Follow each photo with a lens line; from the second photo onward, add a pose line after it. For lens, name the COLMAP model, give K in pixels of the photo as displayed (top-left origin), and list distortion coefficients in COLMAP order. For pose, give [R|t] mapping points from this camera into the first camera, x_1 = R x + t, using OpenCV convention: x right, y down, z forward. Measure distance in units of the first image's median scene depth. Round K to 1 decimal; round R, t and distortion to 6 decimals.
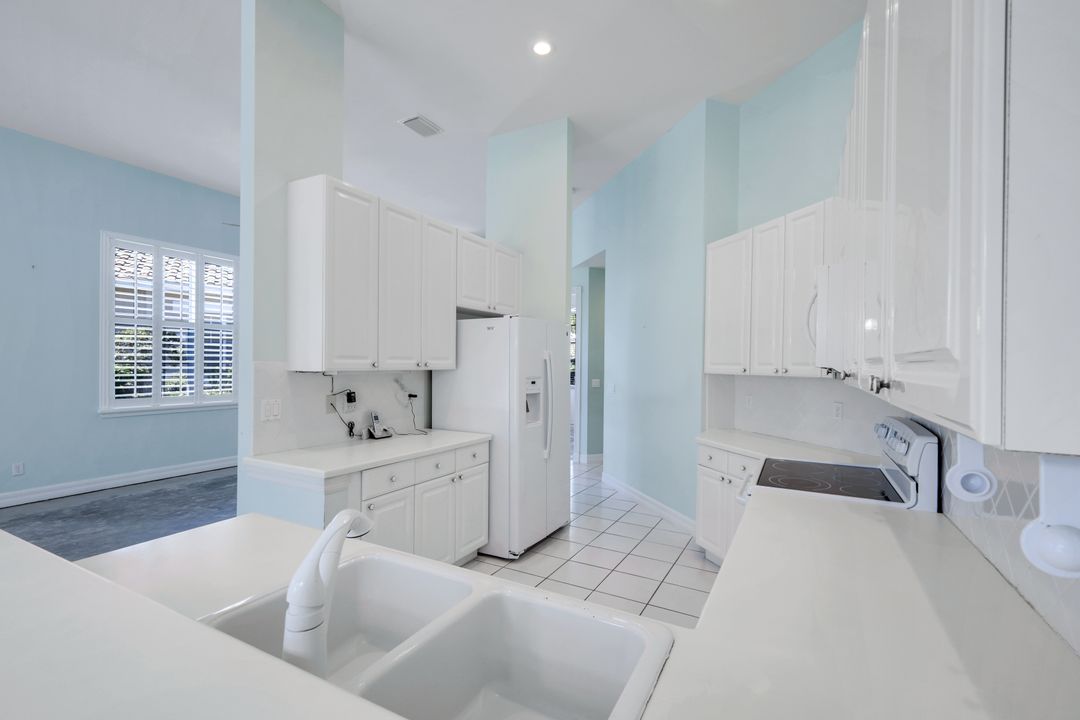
lens RADIAL K [[480.2, 0, 544.5], [0, 480.2, 362.7], [0, 0, 1]] dist [0.002935, 0.001650]
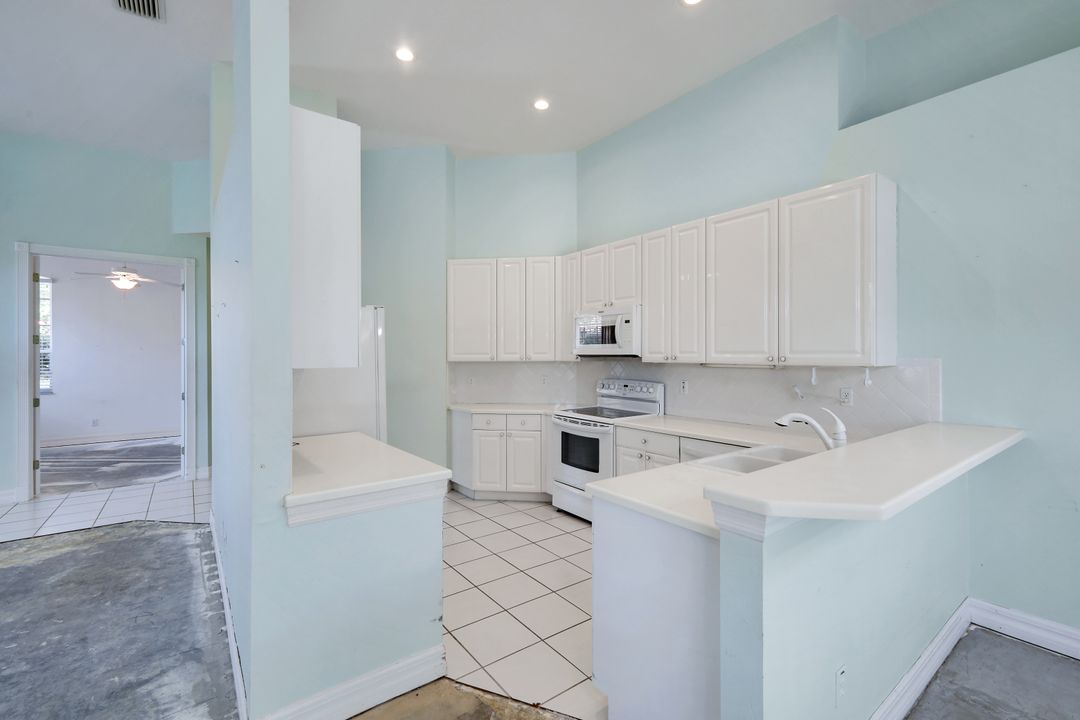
lens RADIAL K [[480.2, 0, 542.0], [0, 480.2, 351.8], [0, 0, 1]] dist [0.002935, 0.001650]
pose [[0.420444, -0.009484, 0.907269, -0.709721], [0.008782, 0.999941, 0.006383, -0.009476], [-0.907276, 0.005284, 0.420502, 0.242545]]
